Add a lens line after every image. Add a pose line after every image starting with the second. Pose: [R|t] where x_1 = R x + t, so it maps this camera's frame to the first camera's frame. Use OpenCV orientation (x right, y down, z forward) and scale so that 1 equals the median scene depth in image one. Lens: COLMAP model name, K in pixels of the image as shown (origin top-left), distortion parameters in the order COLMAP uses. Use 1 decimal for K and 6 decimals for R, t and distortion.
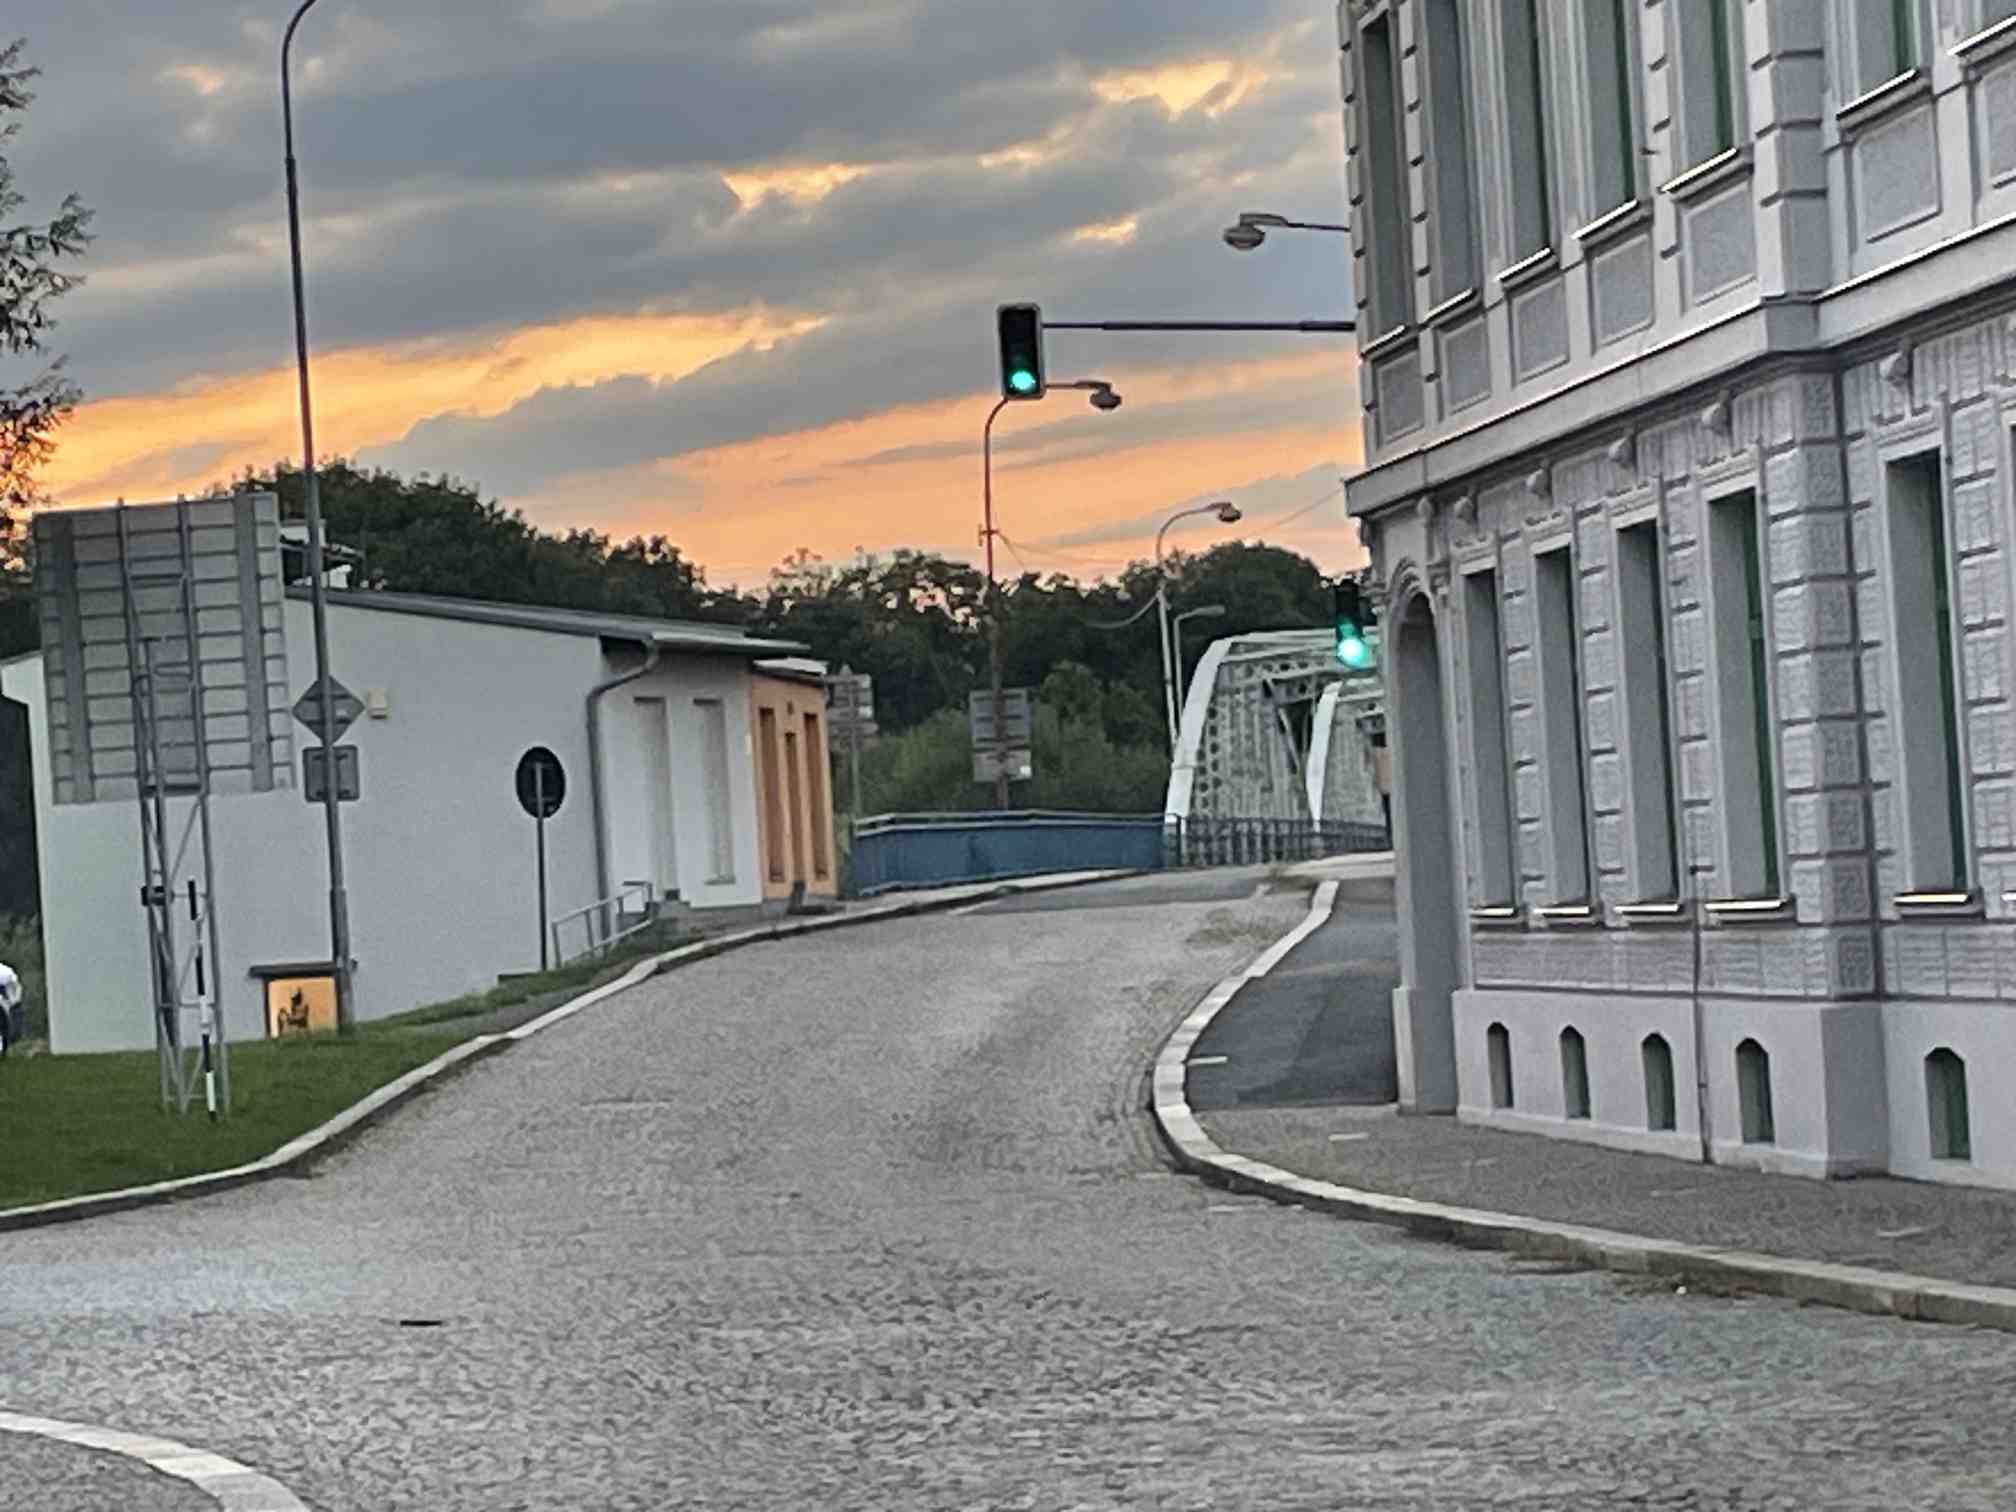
lens RADIAL K [[6905.0, 0, 1008.0], [0, 6905.0, 756.0], [0, 0, 1]] dist [0.044148, 1.259789]
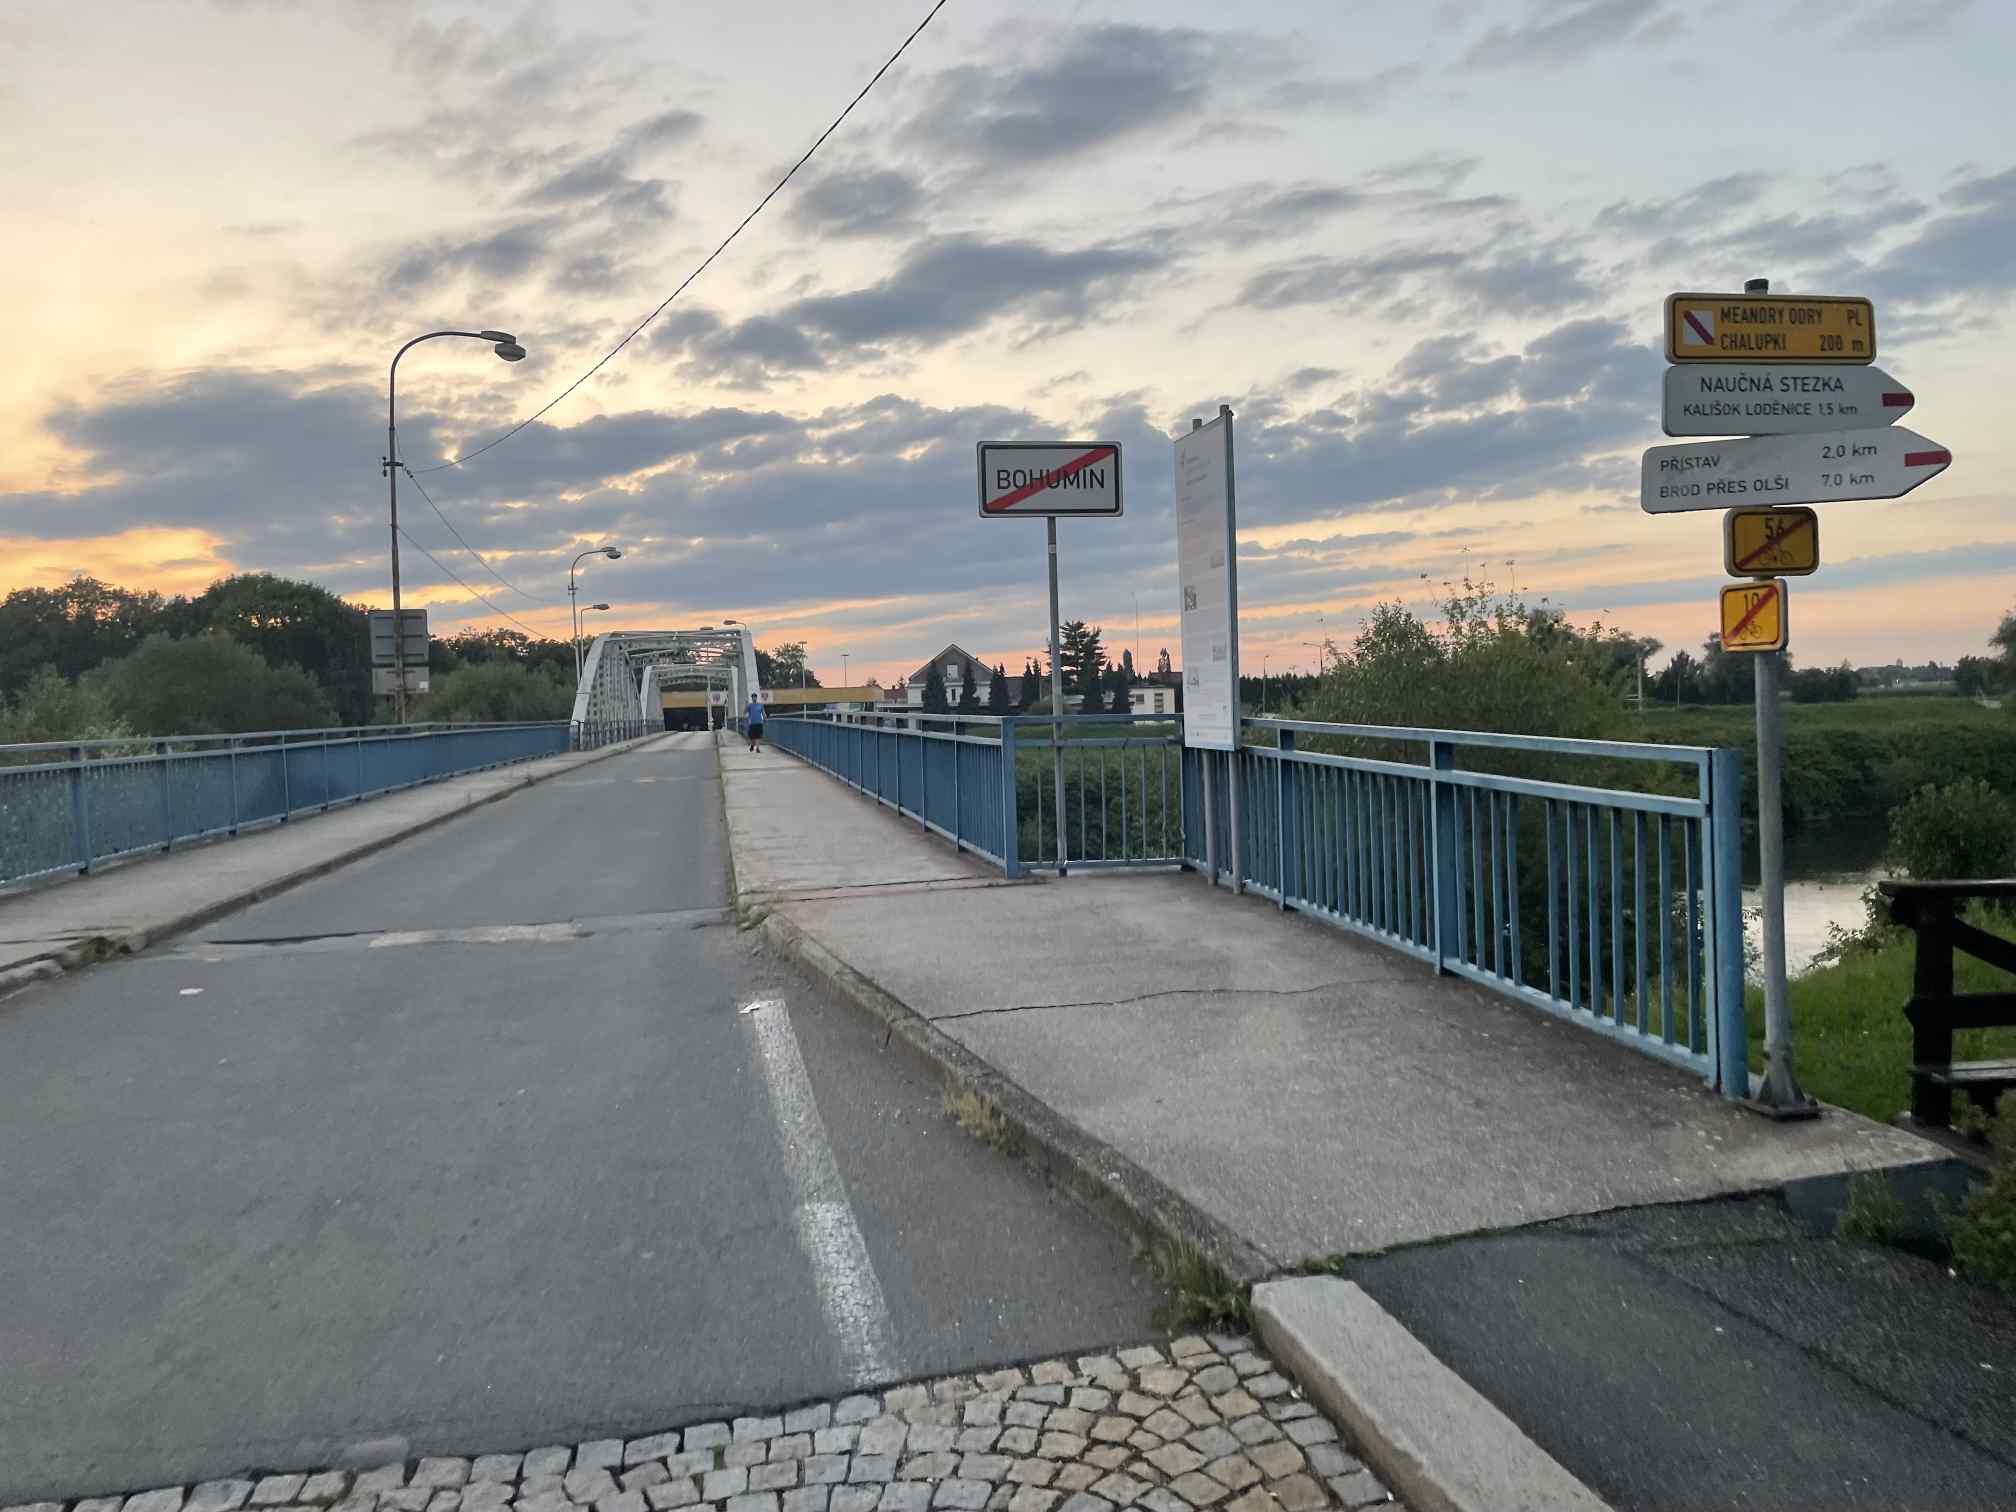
lens RADIAL K [[1501.4, 0, 1018.3], [0, 1501.4, 714.9], [0, 0, 1]] dist [0.072464, -0.001162]
pose [[0.954306, 0.031963, 0.297117, 0.009734], [-0.034389, 0.999404, 0.002940, 0.001282], [-0.296846, -0.013023, 0.954837, 0.342261]]
